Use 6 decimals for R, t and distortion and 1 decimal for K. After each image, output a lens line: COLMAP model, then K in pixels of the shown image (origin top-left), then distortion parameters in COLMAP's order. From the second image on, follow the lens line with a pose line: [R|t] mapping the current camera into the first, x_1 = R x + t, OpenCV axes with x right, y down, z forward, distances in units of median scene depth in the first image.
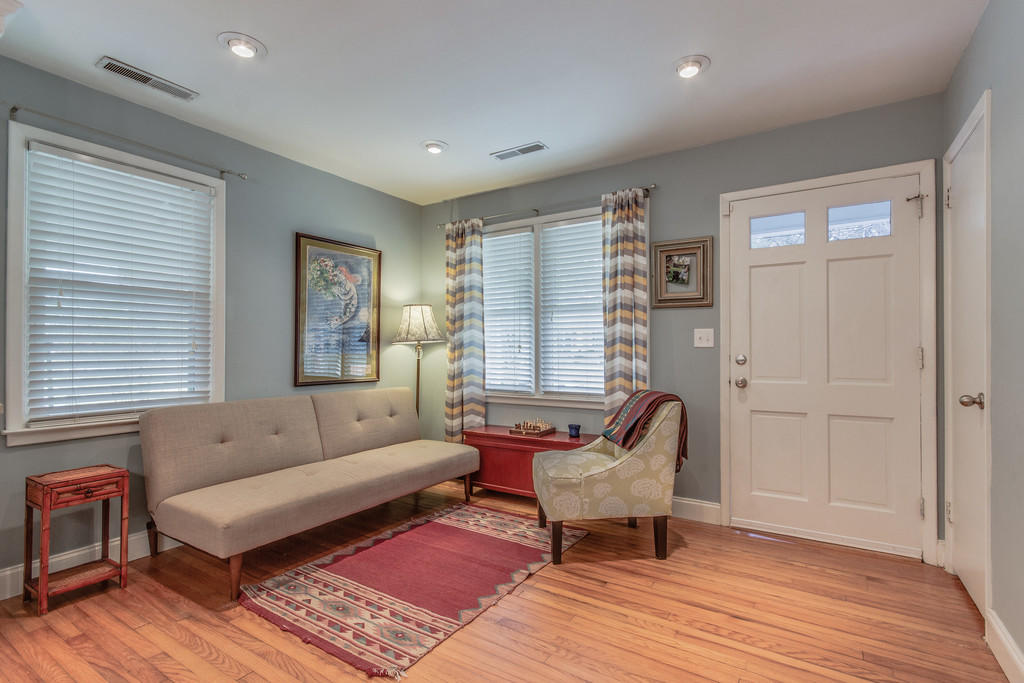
lens RADIAL K [[483.3, 0, 522.3], [0, 483.3, 345.3], [0, 0, 1]] dist [0.001949, 0.000427]
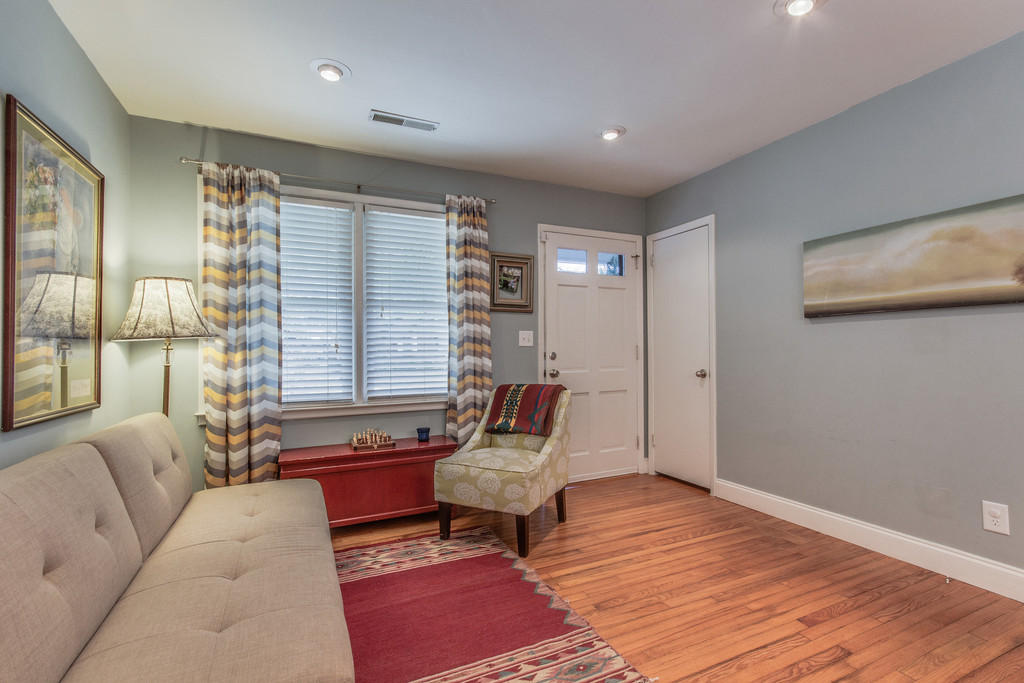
lens RADIAL K [[472.3, 0, 520.3], [0, 472.3, 345.8], [0, 0, 1]] dist [0.005155, 0.000722]
pose [[0.538282, 0.000472, 0.842765, -0.584589], [0.001417, 0.999998, -0.001466, 0.004604], [-0.842764, 0.001983, 0.538280, 0.348627]]
